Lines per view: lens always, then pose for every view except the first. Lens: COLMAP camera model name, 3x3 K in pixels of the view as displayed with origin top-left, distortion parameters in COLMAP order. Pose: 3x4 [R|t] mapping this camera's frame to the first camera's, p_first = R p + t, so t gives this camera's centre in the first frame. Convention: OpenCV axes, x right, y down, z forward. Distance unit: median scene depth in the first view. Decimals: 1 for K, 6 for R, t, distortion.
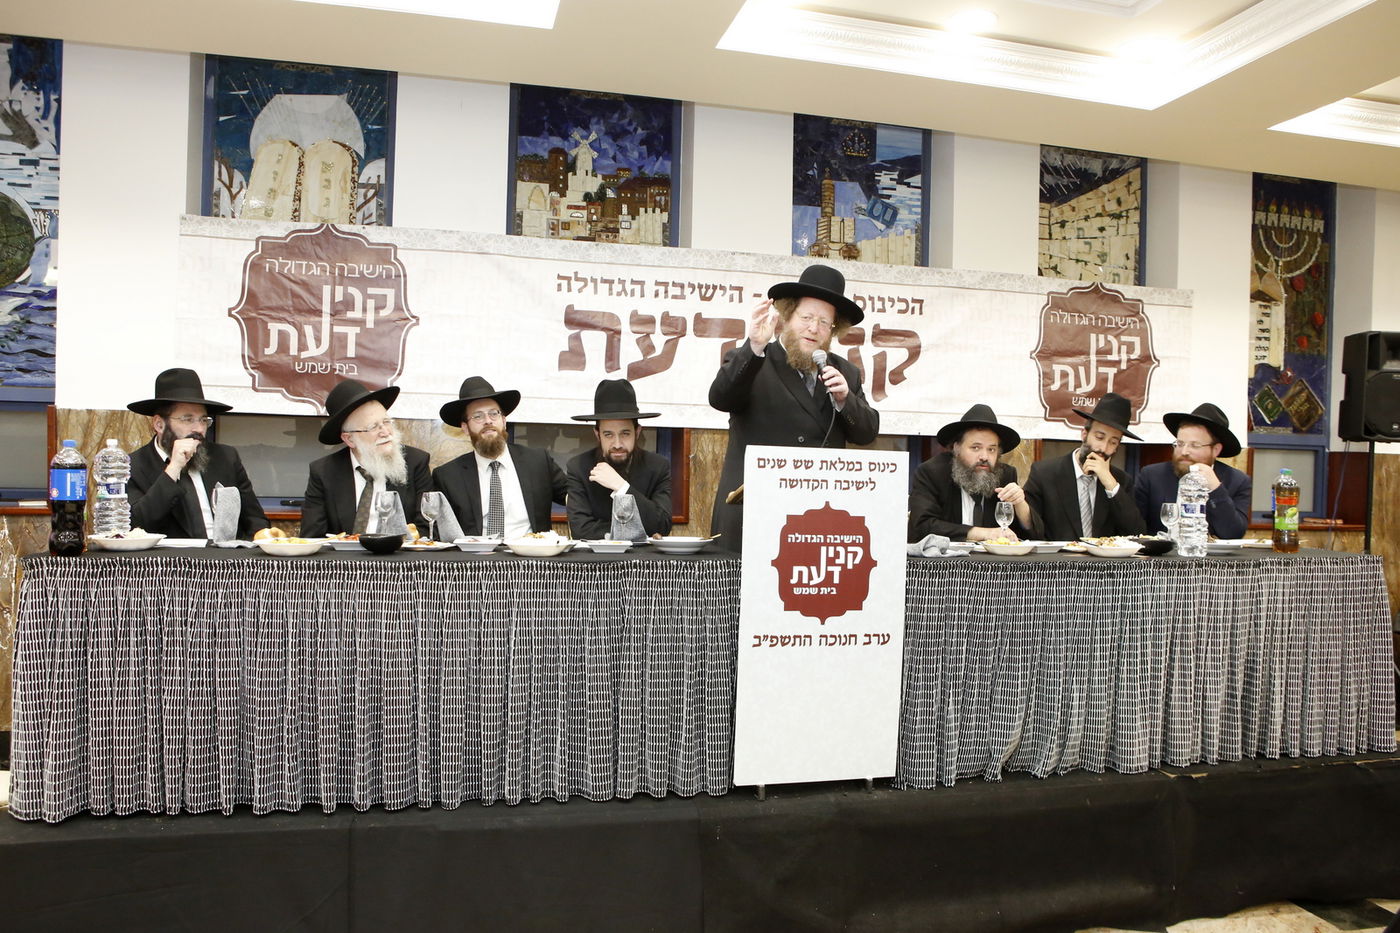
lens RADIAL K [[1618.5, 0, 701.8], [0, 1618.5, 487.4], [0, 0, 1]] dist [-0.206282, 0.325927]
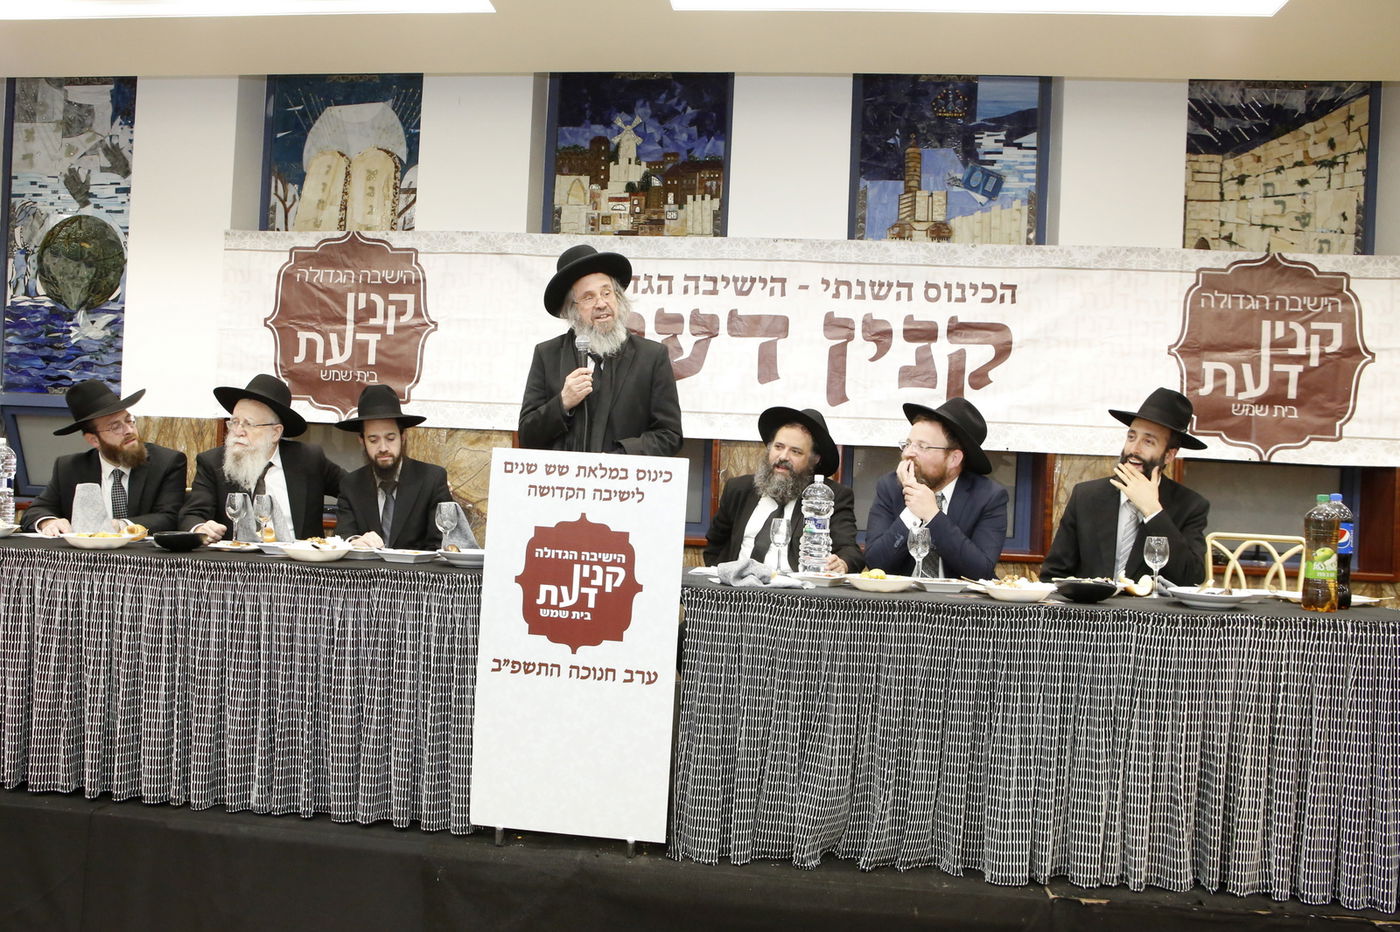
lens RADIAL K [[1760.5, 0, 700.3], [0, 1760.5, 475.1], [0, 0, 1]] dist [-0.152103, 0.043707]
pose [[0.854977, 0.013360, -0.518494, 0.487182], [-0.032098, 0.999115, -0.027185, 0.009387], [0.517672, 0.039885, 0.854649, 0.172845]]
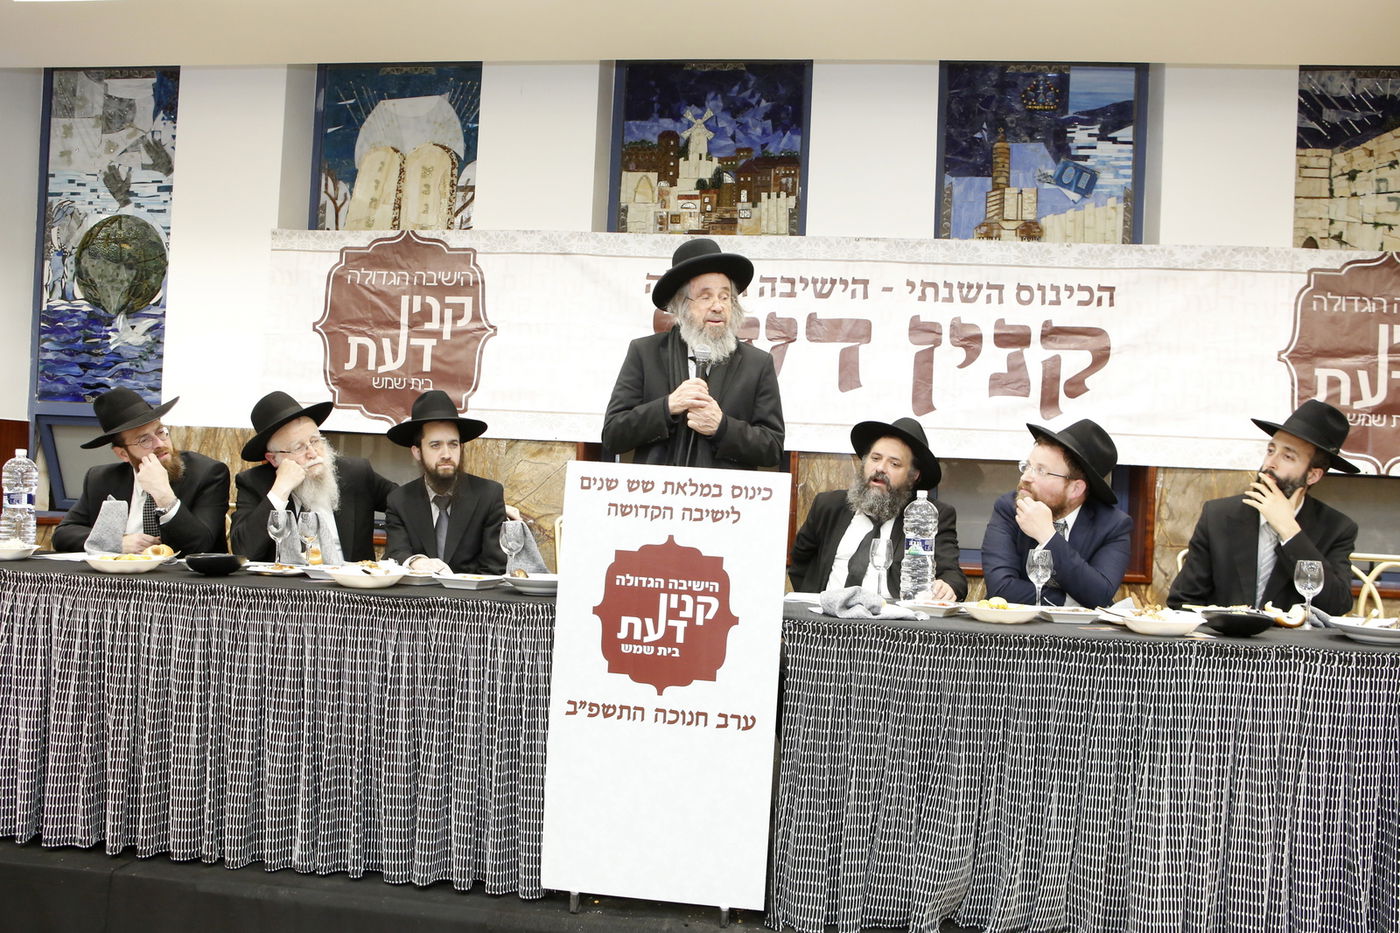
lens RADIAL K [[1704.9, 0, 749.6], [0, 1704.9, 469.6], [0, 0, 1]] dist [-0.146763, 0.062550]
pose [[0.857447, 0.009099, -0.514491, 0.427222], [-0.032285, 0.998825, -0.036142, 0.005415], [0.513558, 0.047600, 0.856734, 0.236560]]
